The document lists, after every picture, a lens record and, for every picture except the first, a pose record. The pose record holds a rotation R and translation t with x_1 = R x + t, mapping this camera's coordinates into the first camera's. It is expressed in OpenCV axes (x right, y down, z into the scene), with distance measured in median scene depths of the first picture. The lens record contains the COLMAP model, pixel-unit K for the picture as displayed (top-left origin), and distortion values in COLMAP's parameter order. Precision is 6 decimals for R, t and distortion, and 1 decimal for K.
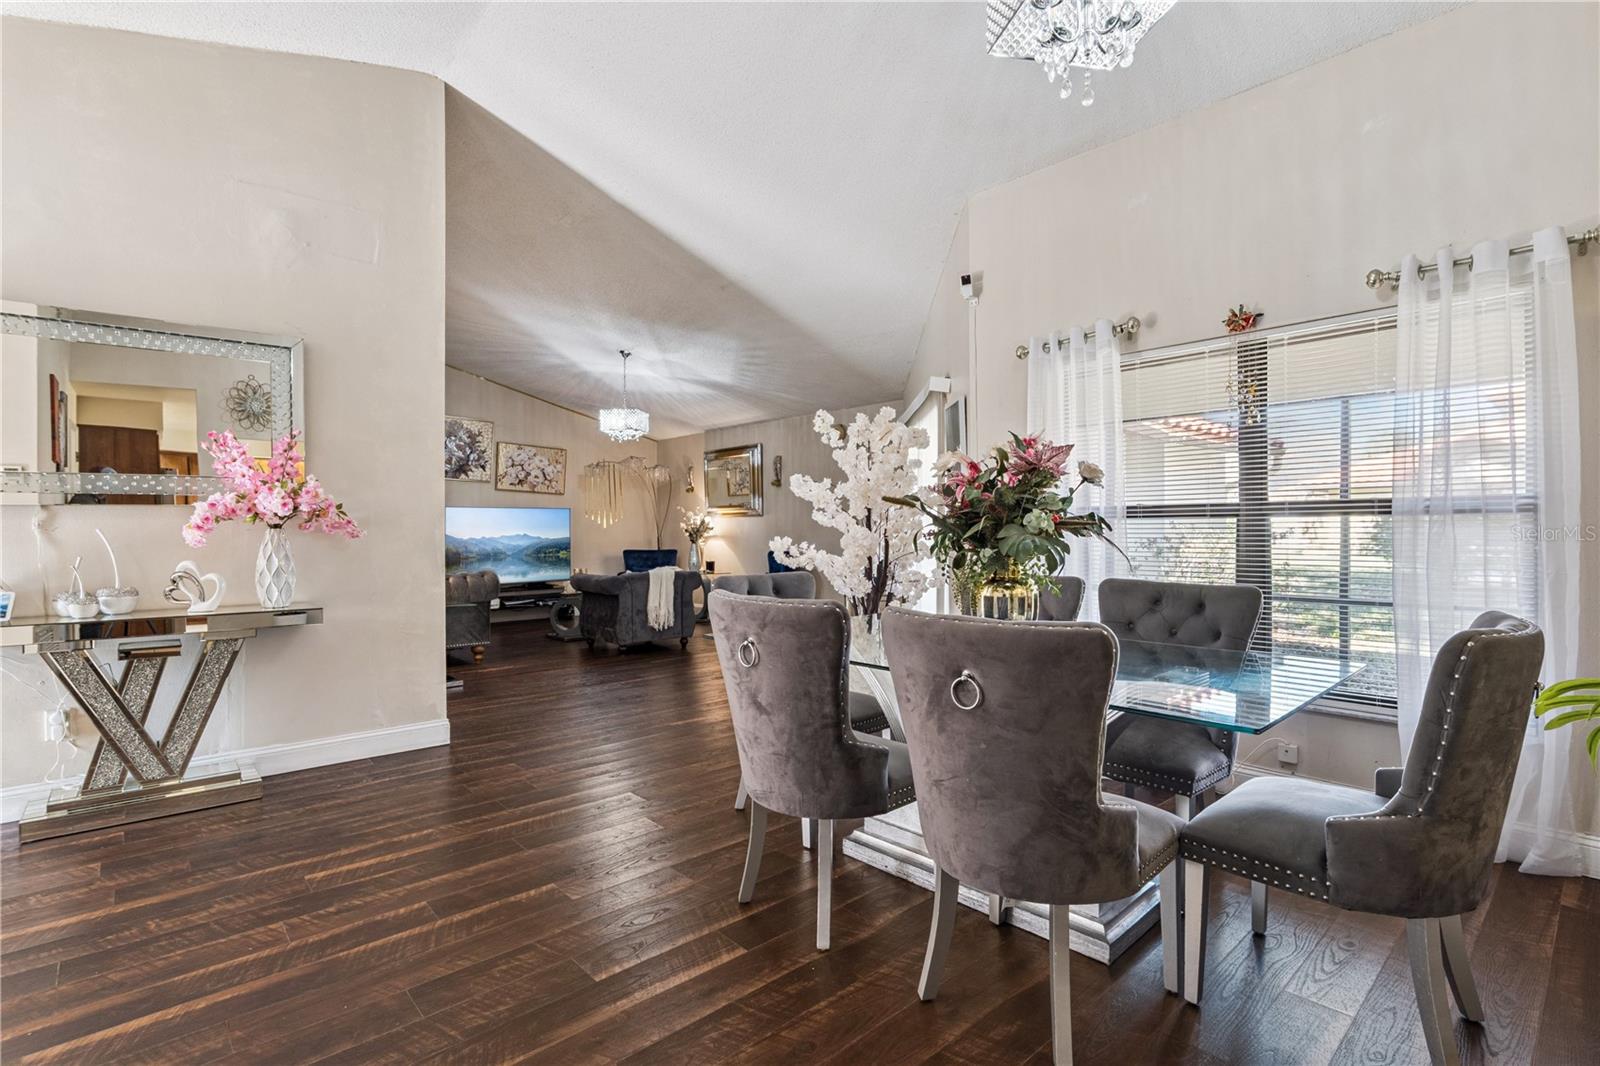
lens RADIAL K [[751.5, 0, 801.4], [0, 751.5, 535.6], [0, 0, 1]] dist [-0.025224, 0.007047]
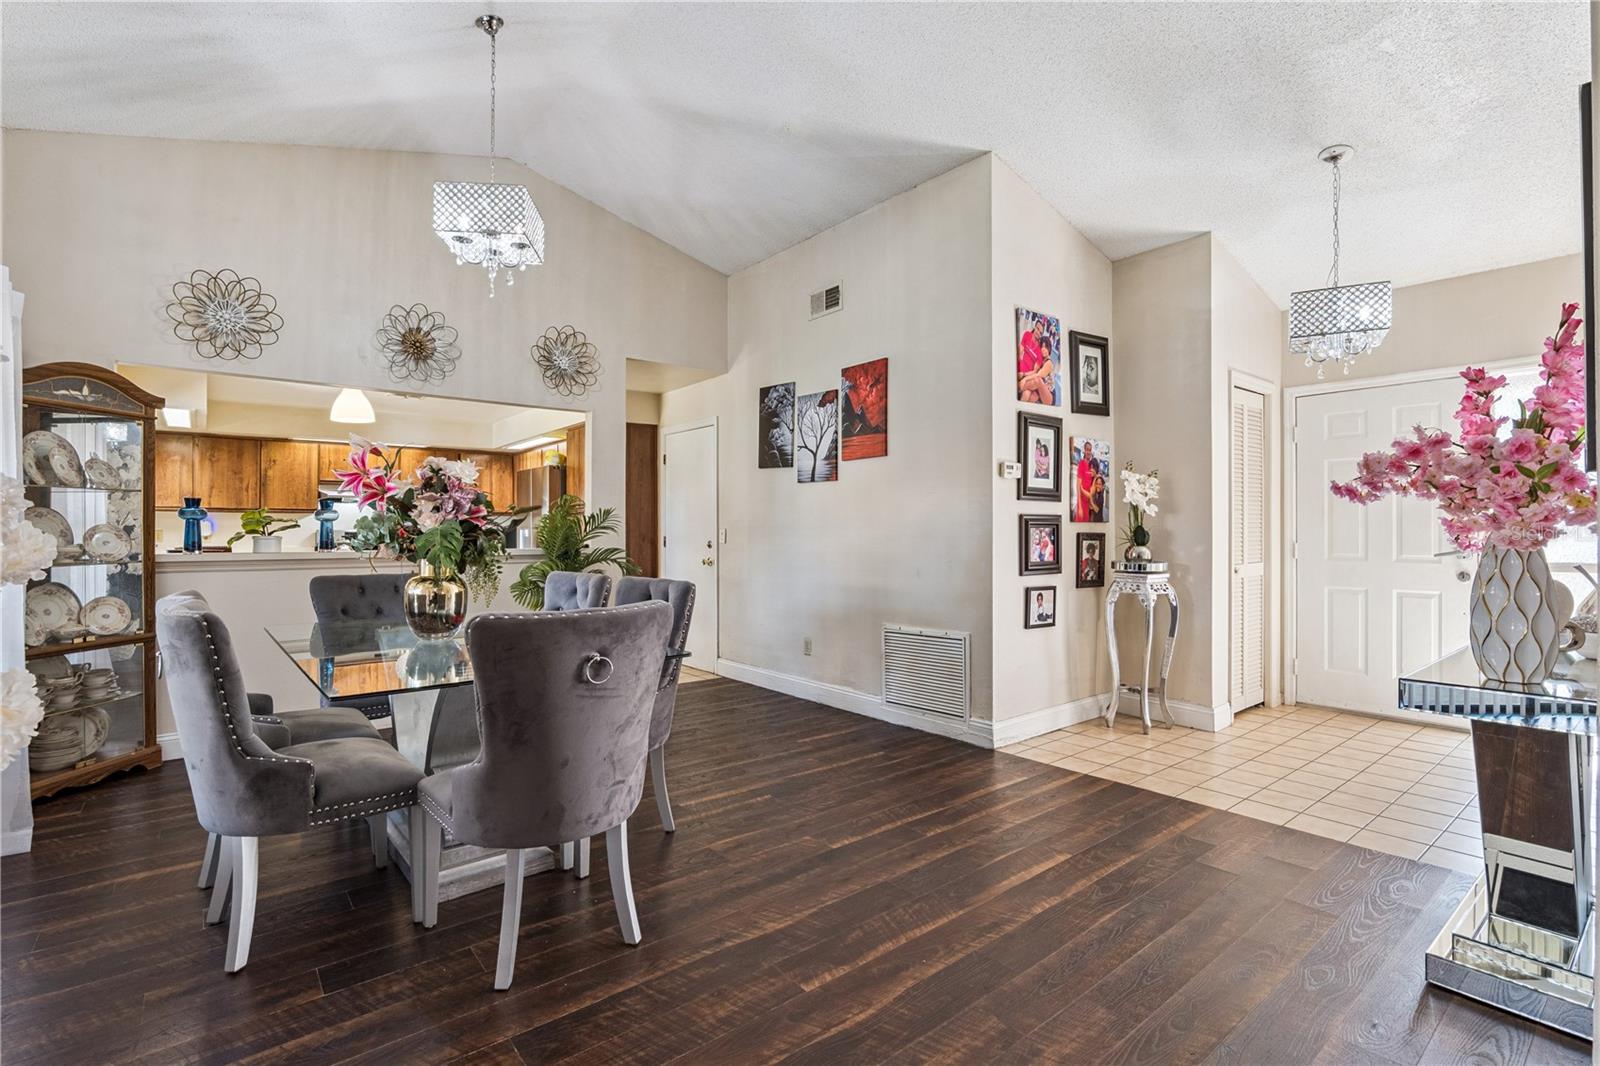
lens RADIAL K [[748.5, 0, 801.5], [0, 748.5, 530.5], [0, 0, 1]] dist [-0.024862, 0.008984]
pose [[-0.998508, 0.009219, 0.053819, -0.099002], [0.009539, 0.999938, 0.005685, -0.004937], [-0.053763, 0.006190, -0.998535, 0.600034]]
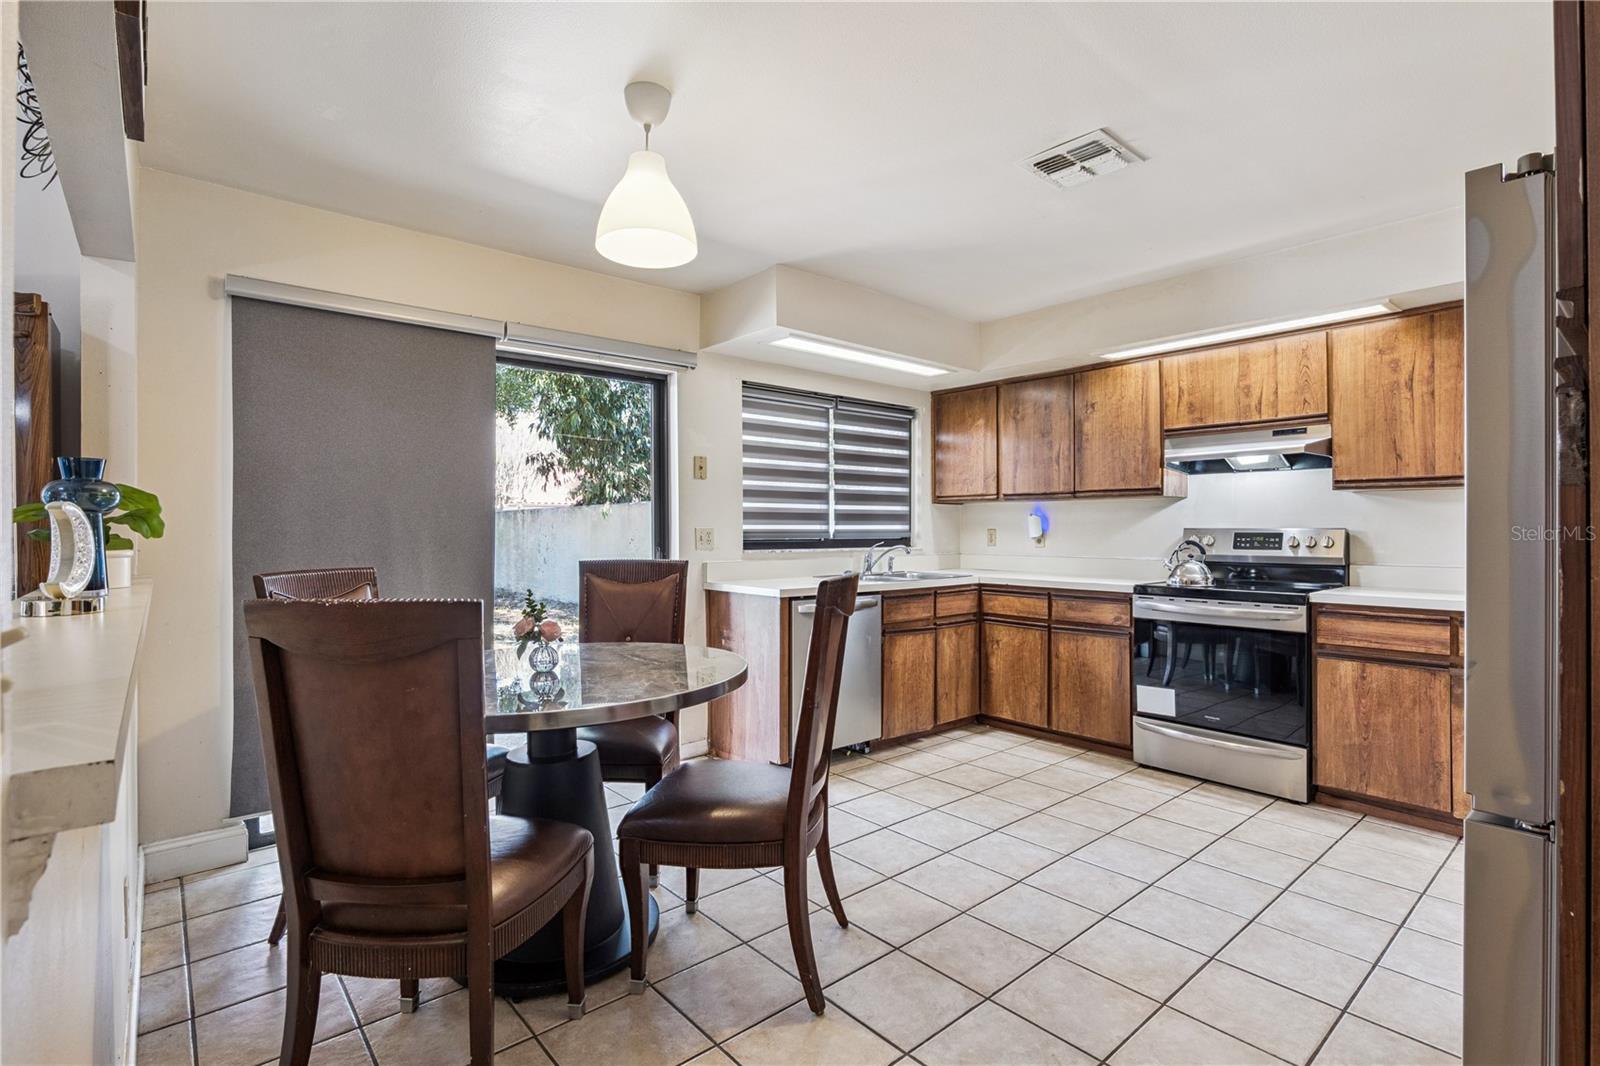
lens RADIAL K [[757.0, 0, 801.2], [0, 757.0, 526.0], [0, 0, 1]] dist [-0.016181, 0.000927]
pose [[0.026630, 0.011228, 0.999582, 0.065076], [0.009490, 0.999889, -0.011484, -0.004438], [-0.999600, 0.009792, 0.026520, -0.054729]]
